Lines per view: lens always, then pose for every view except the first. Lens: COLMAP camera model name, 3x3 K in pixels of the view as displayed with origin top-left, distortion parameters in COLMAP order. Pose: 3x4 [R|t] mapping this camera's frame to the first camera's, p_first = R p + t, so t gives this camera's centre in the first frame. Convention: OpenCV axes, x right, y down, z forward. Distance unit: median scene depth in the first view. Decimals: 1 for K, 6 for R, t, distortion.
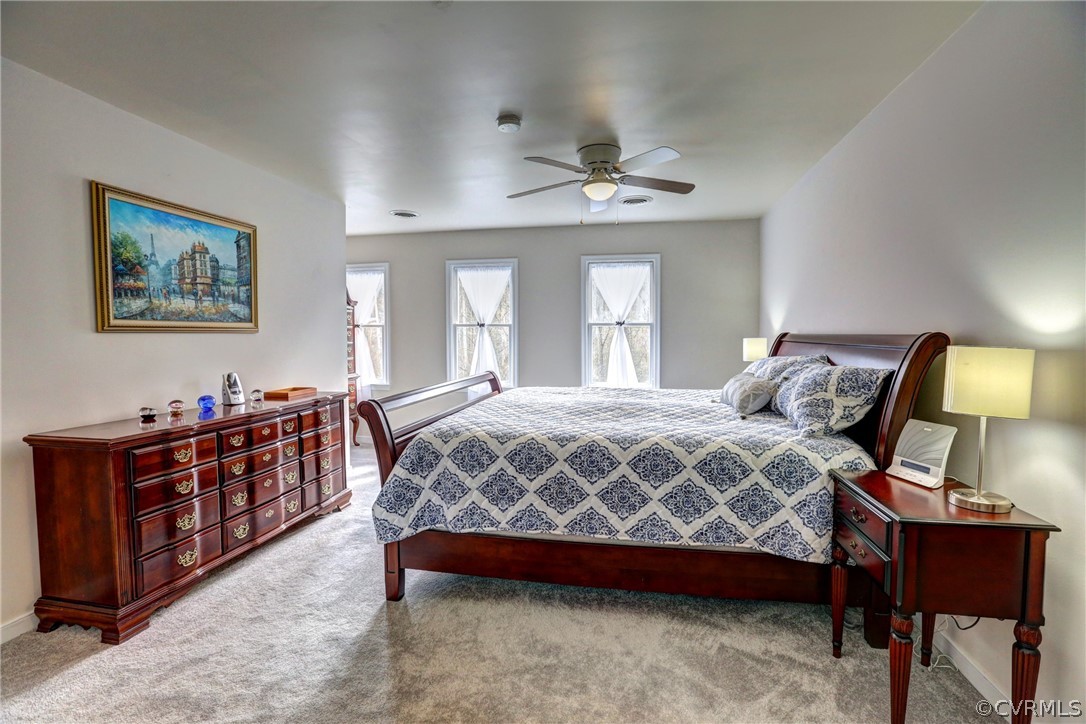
lens RADIAL K [[493.5, 0, 550.5], [0, 493.5, 365.7], [0, 0, 1]] dist [-0.044764, 0.014952]
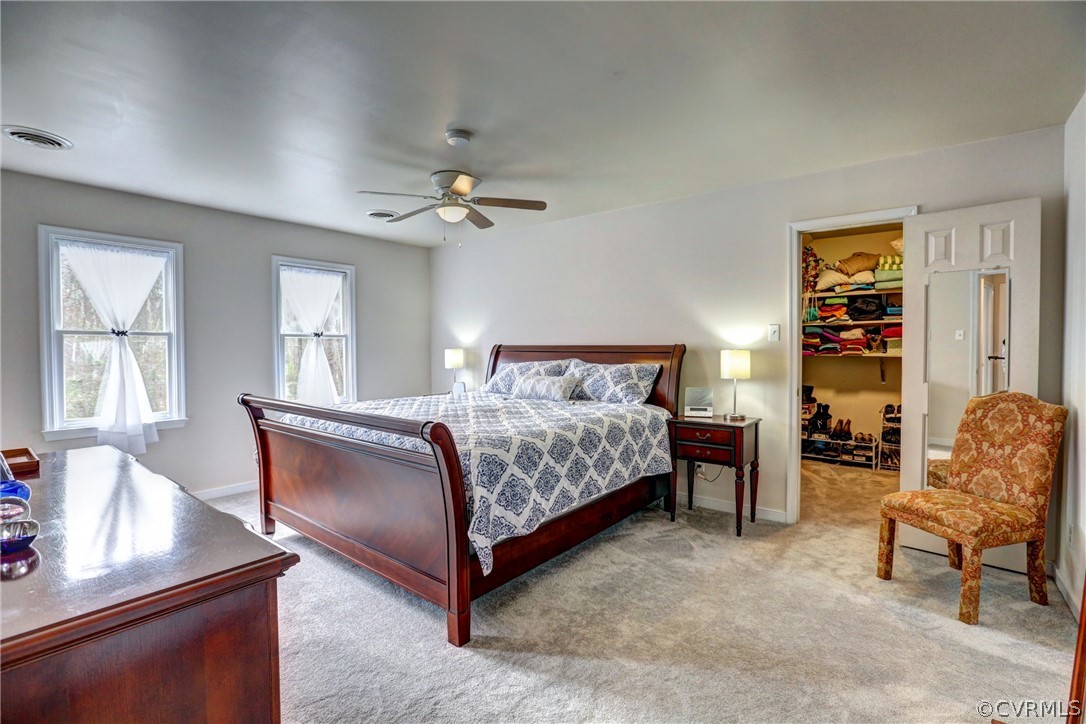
lens RADIAL K [[493.5, 0, 549.5], [0, 493.5, 357.2], [0, 0, 1]] dist [-0.044764, 0.014952]
pose [[0.465646, -0.018680, 0.884774, -0.837446], [0.057504, 0.998303, -0.009187, -0.018675], [-0.883101, 0.055155, 0.465930, 0.342895]]
